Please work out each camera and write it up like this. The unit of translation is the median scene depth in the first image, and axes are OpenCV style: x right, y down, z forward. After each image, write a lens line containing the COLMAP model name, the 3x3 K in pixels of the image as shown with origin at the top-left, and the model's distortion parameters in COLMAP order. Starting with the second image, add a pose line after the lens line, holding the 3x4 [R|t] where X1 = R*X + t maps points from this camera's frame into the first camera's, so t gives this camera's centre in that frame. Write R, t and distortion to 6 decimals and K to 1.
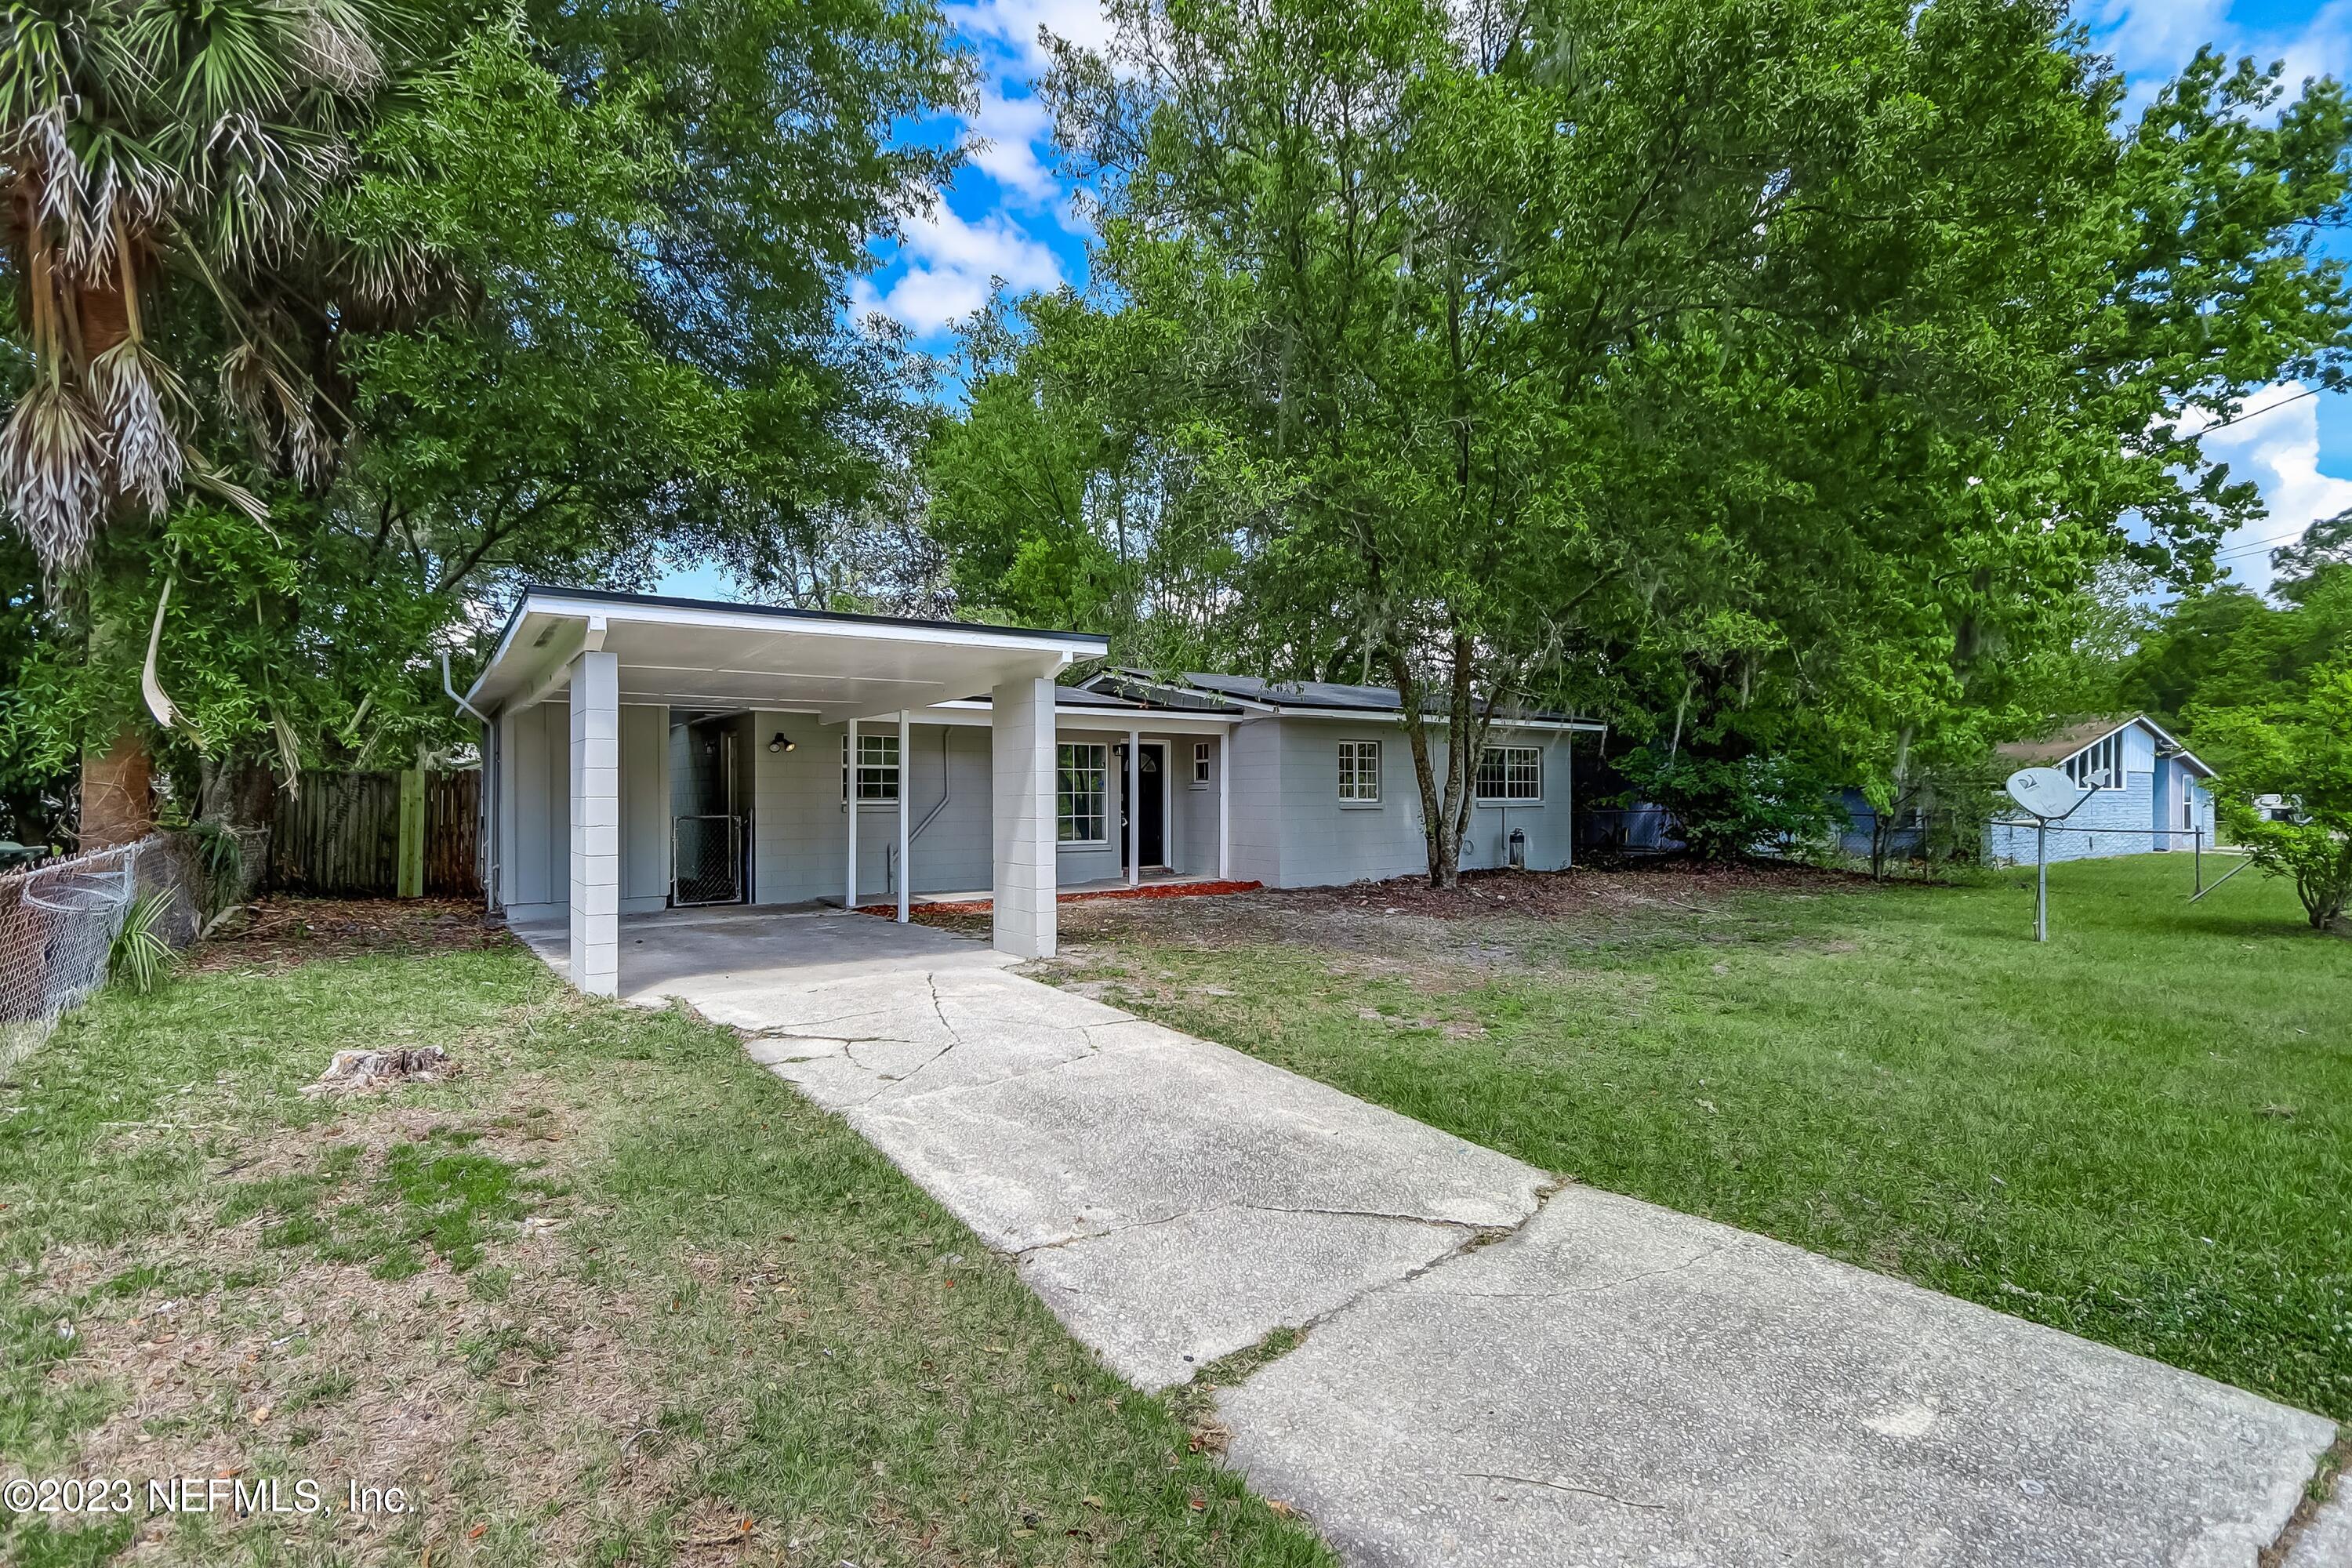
lens RADIAL K [[1094.1, 0, 1151.3], [0, 1094.1, 784.1], [0, 0, 1]] dist [0.005983, 0.002188]
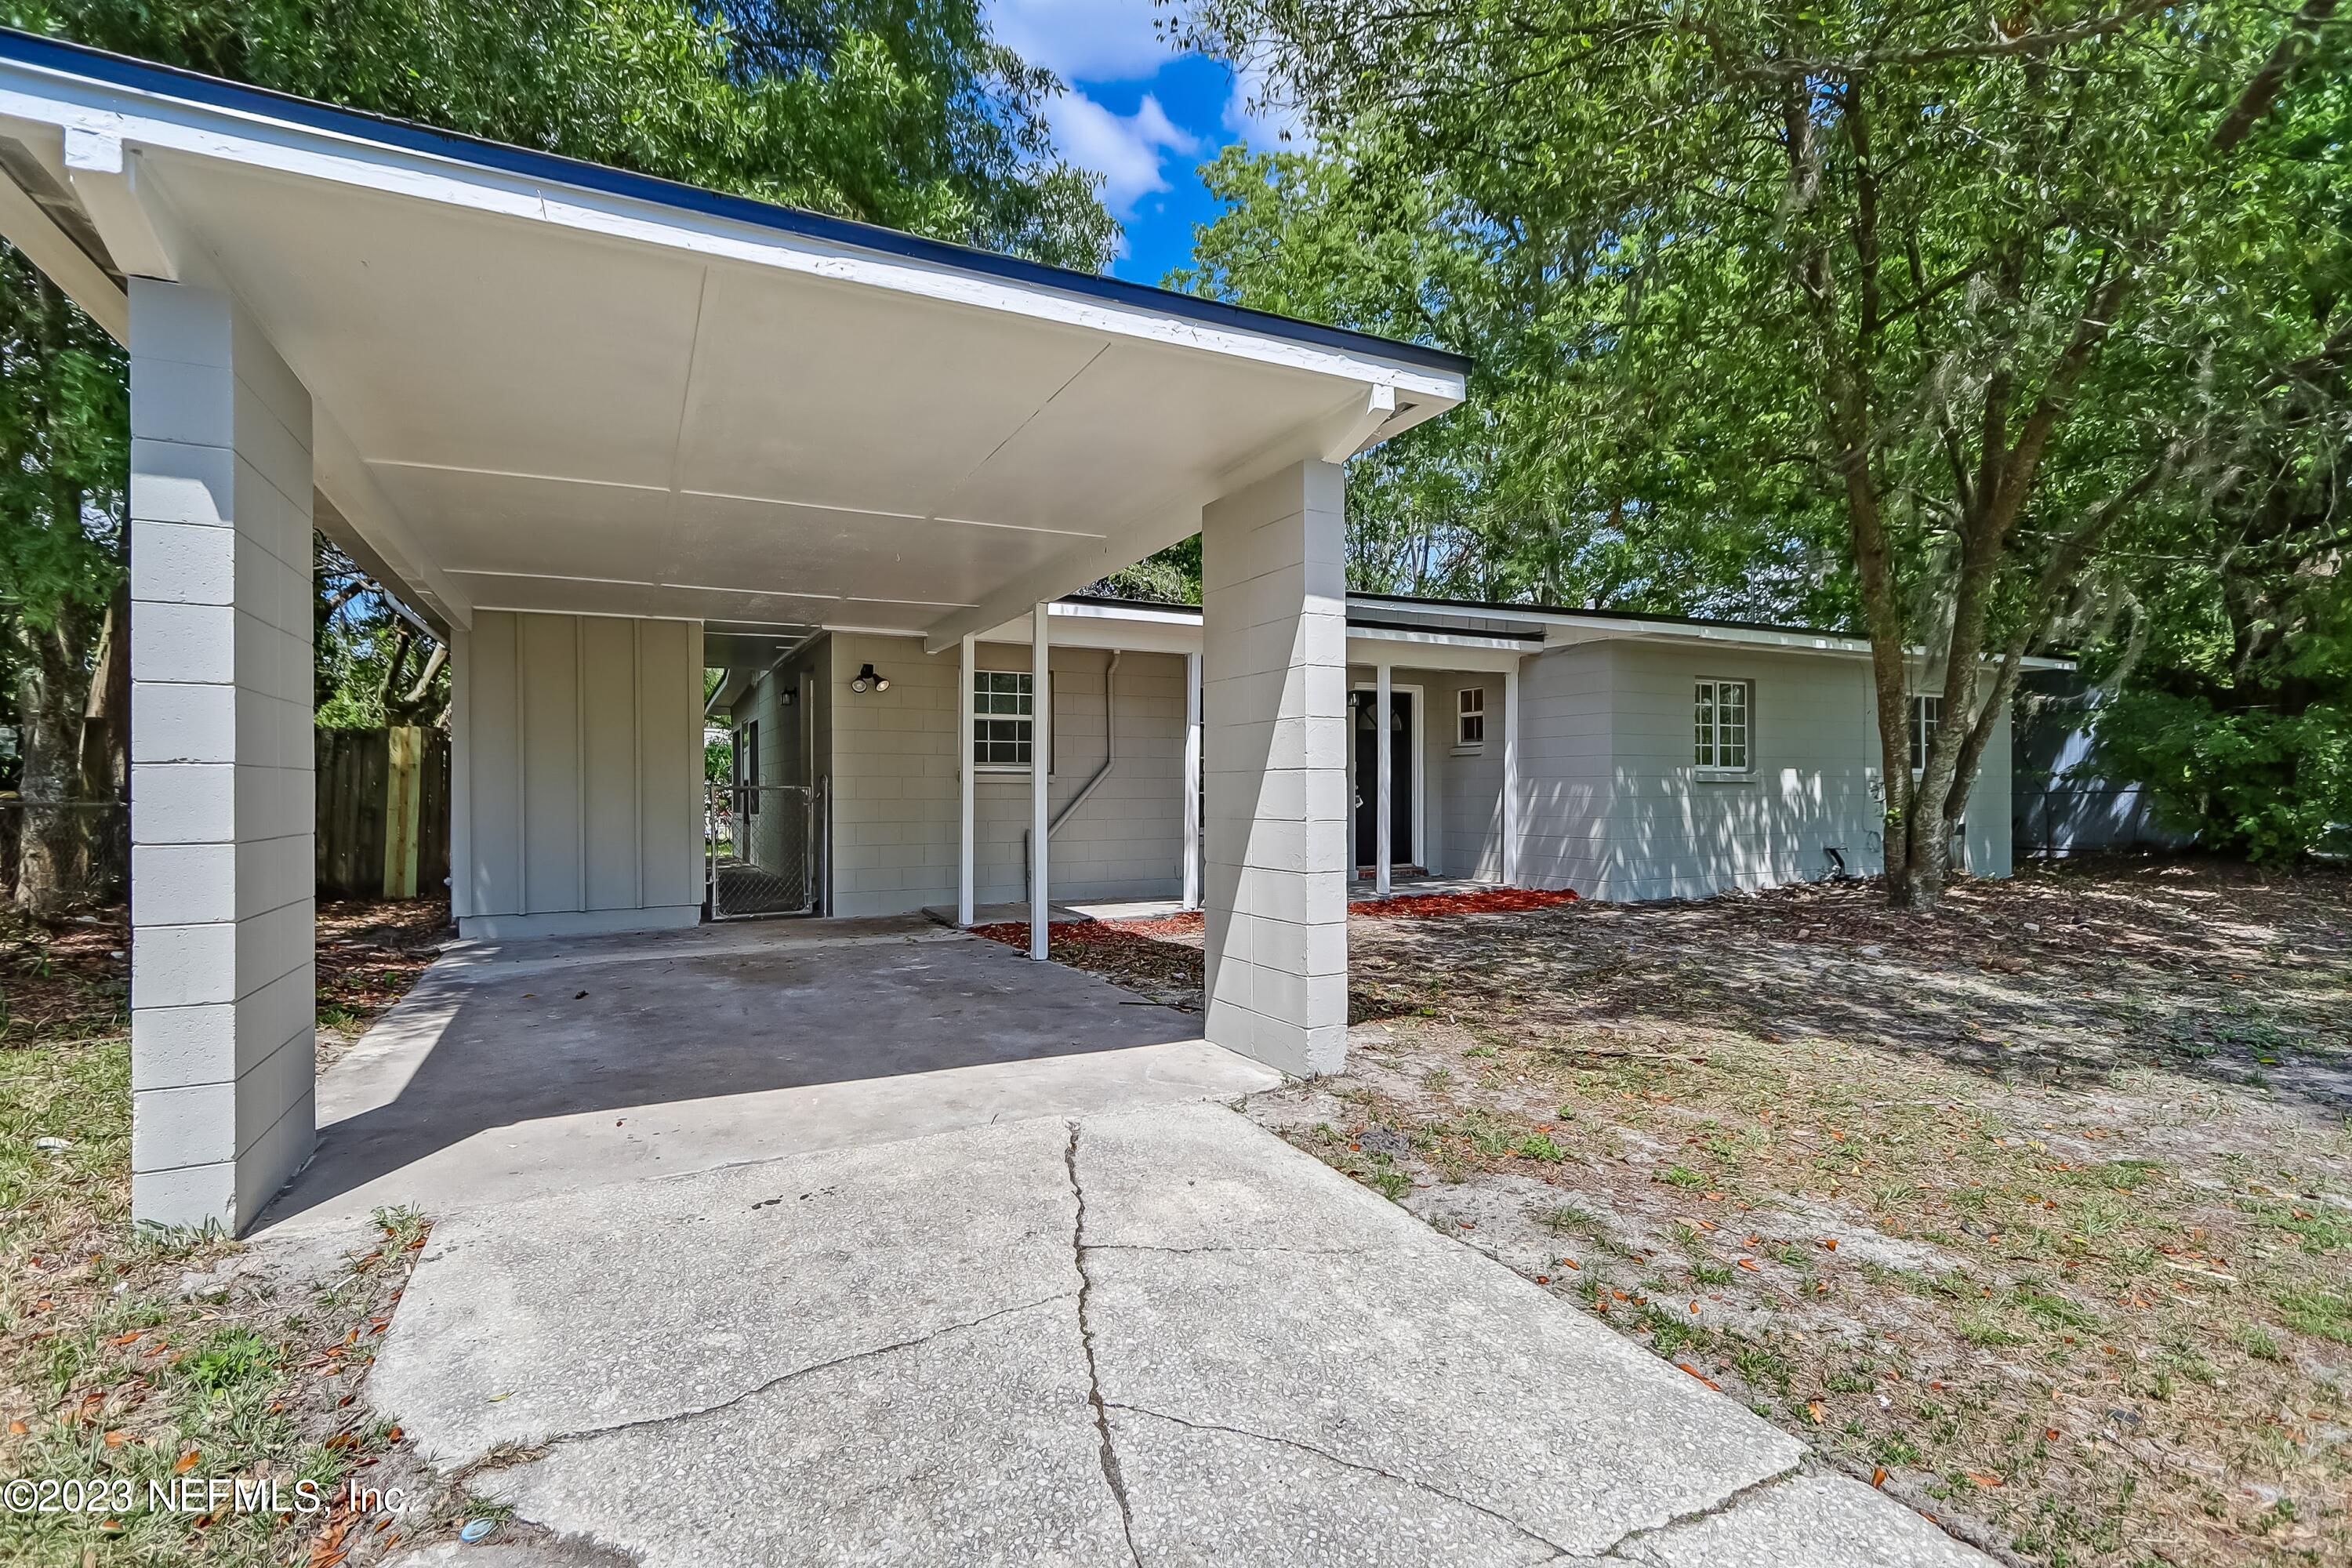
lens RADIAL K [[1094.1, 0, 1178.0], [0, 1094.1, 778.8], [0, 0, 1]] dist [0.005983, 0.002188]
pose [[0.992743, 0.001082, -0.120249, -0.068824], [-0.000753, 0.999996, 0.002780, 0.022729], [0.120251, -0.002669, 0.992740, 0.361514]]
